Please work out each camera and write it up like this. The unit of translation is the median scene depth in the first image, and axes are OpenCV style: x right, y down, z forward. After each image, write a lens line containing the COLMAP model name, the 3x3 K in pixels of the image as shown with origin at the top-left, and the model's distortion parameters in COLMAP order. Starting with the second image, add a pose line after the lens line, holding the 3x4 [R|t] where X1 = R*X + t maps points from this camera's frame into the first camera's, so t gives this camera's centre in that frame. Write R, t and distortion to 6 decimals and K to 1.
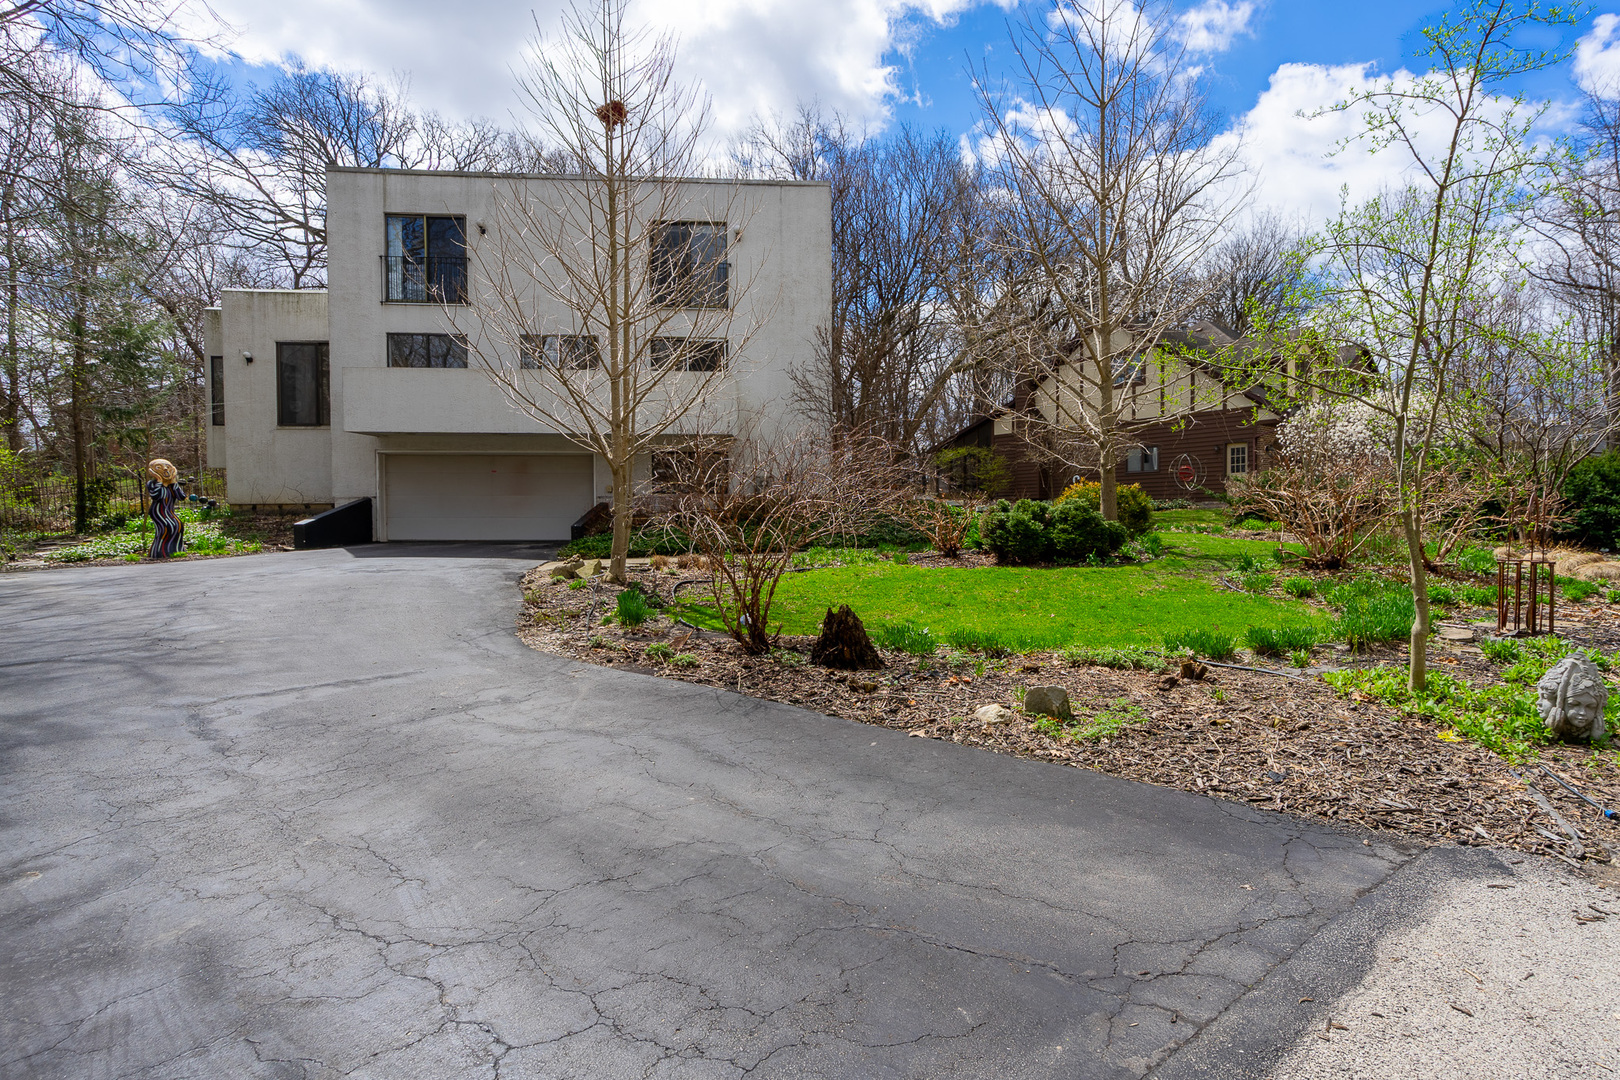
lens RADIAL K [[741.5, 0, 805.9], [0, 741.5, 534.5], [0, 0, 1]] dist [0.001575, 0.000397]
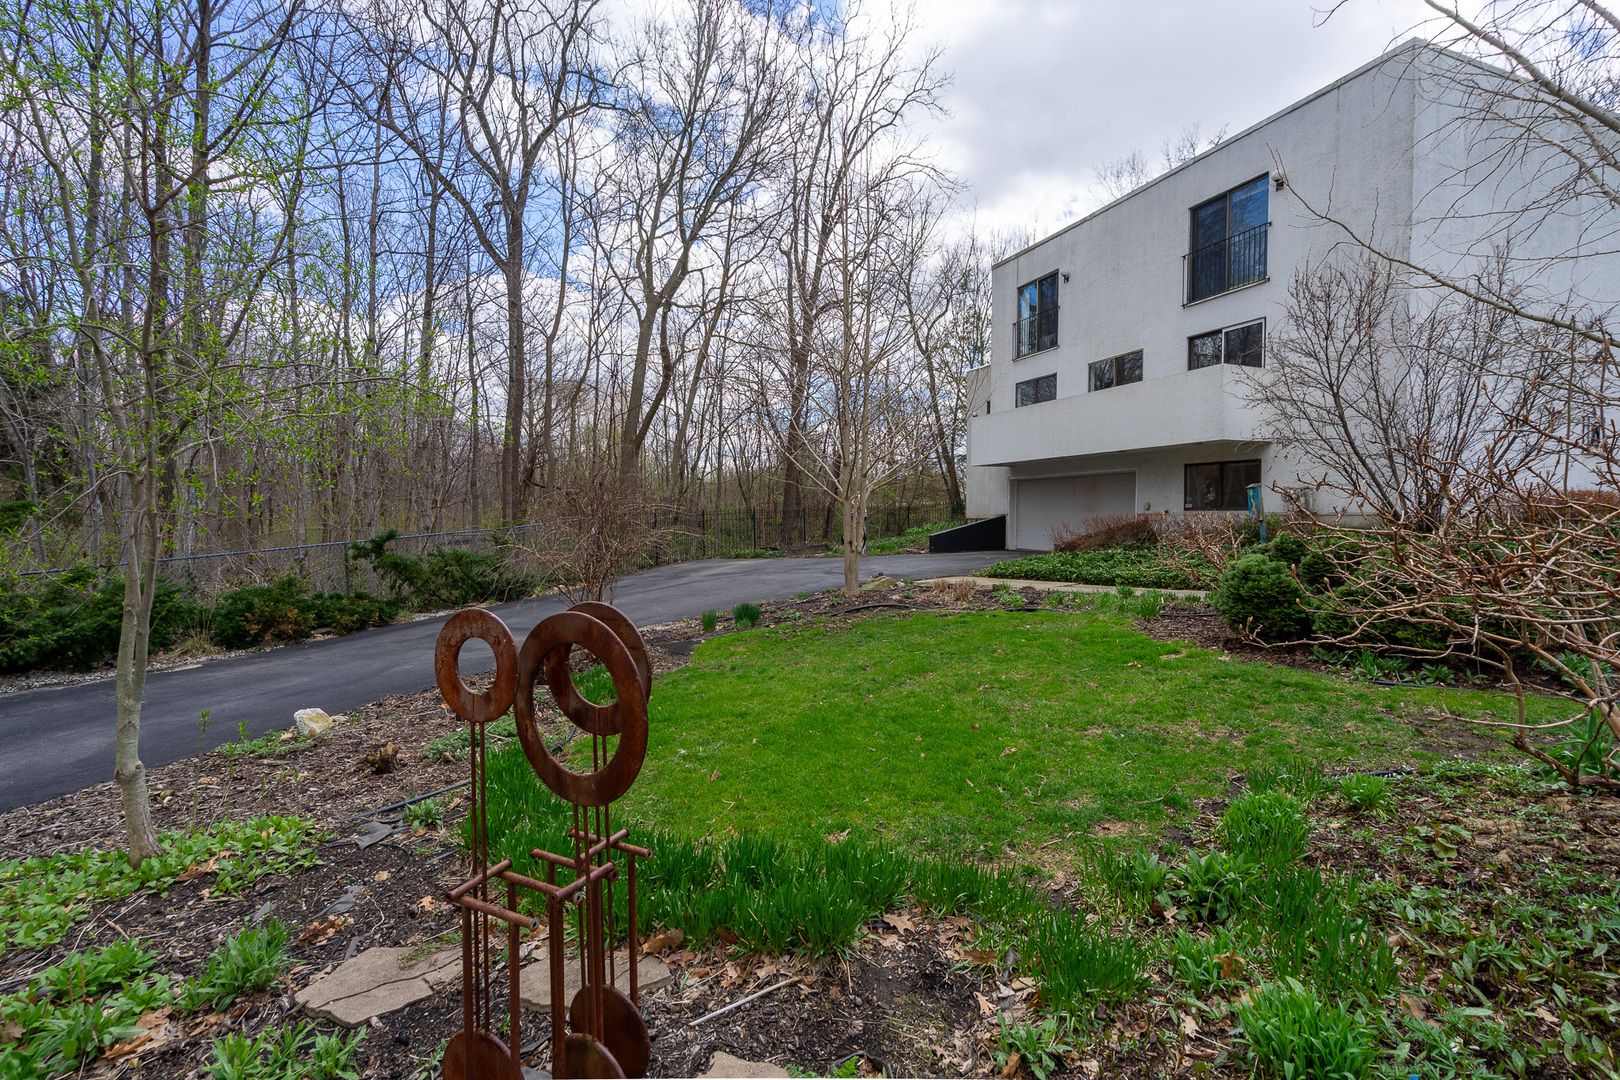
lens RADIAL K [[741.5, 0, 805.9], [0, 741.5, 534.5], [0, 0, 1]] dist [0.001575, 0.000397]
pose [[0.240654, 0.035006, -0.969979, 0.570101], [-0.041004, 0.998824, 0.025874, -0.032991], [0.969744, 0.033546, 0.241807, 0.347947]]
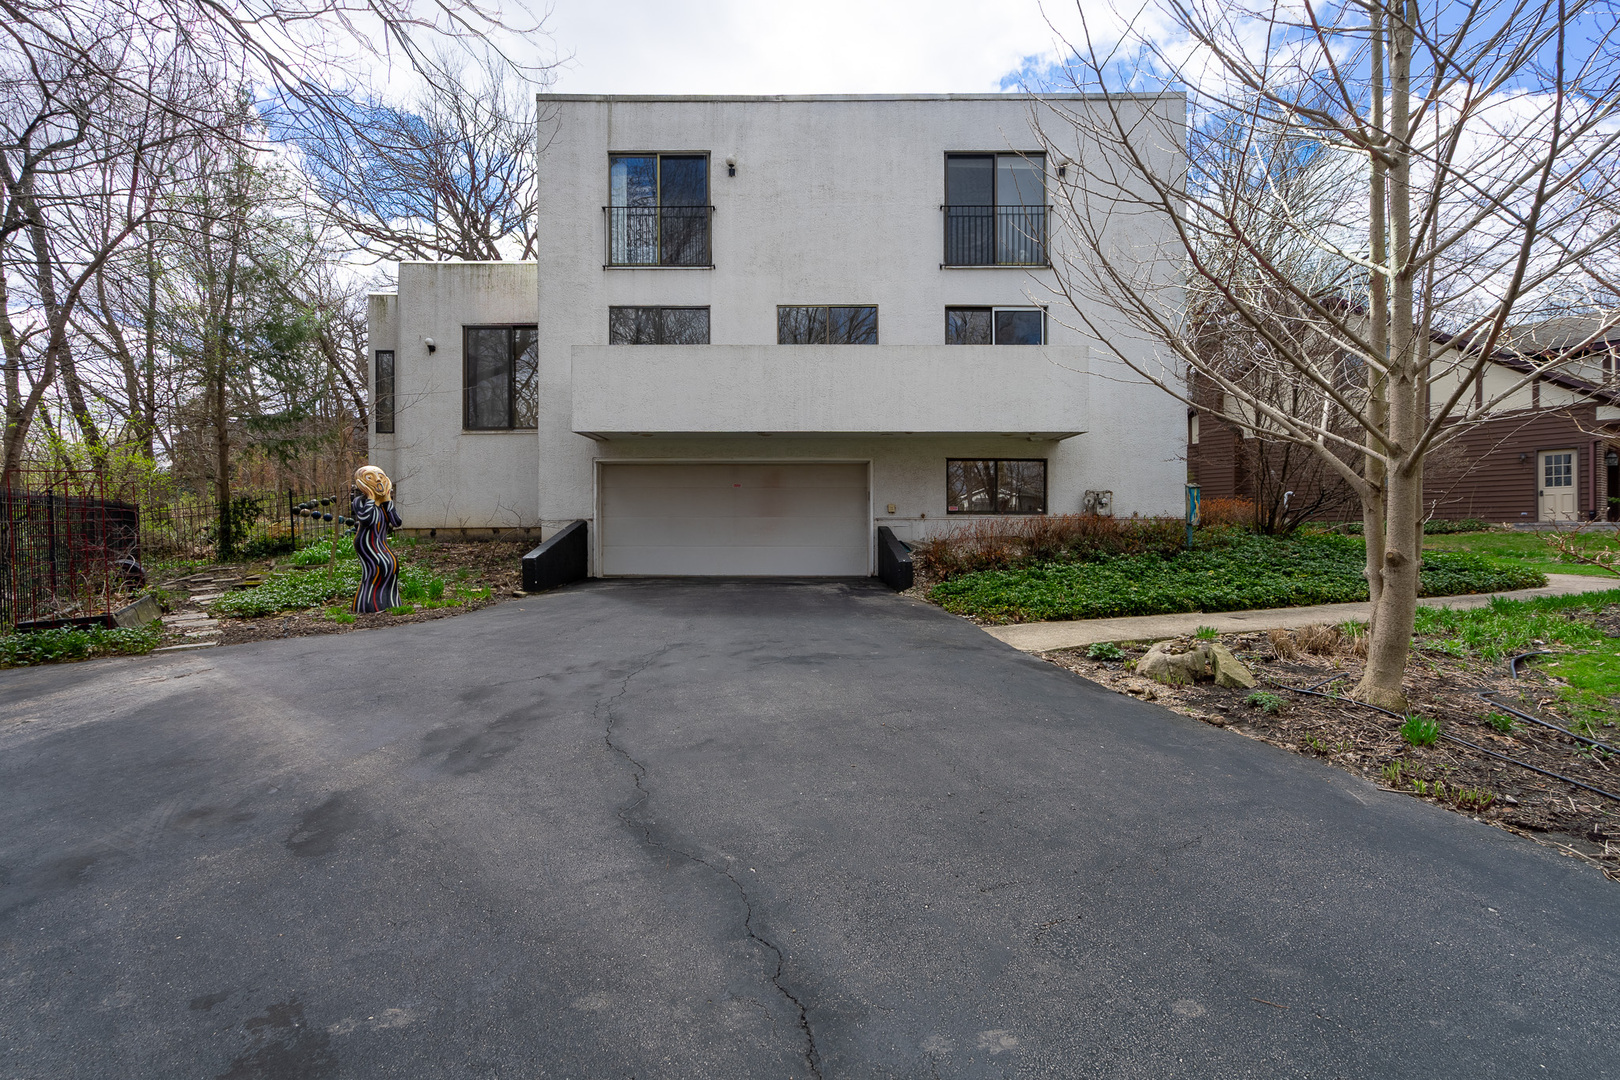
lens RADIAL K [[741.5, 0, 805.9], [0, 741.5, 534.5], [0, 0, 1]] dist [0.001575, 0.000397]
pose [[0.996368, 0.000958, -0.085146, -0.288485], [-0.003167, 0.999662, -0.025815, -0.015548], [0.085093, 0.025991, 0.996034, 0.250734]]
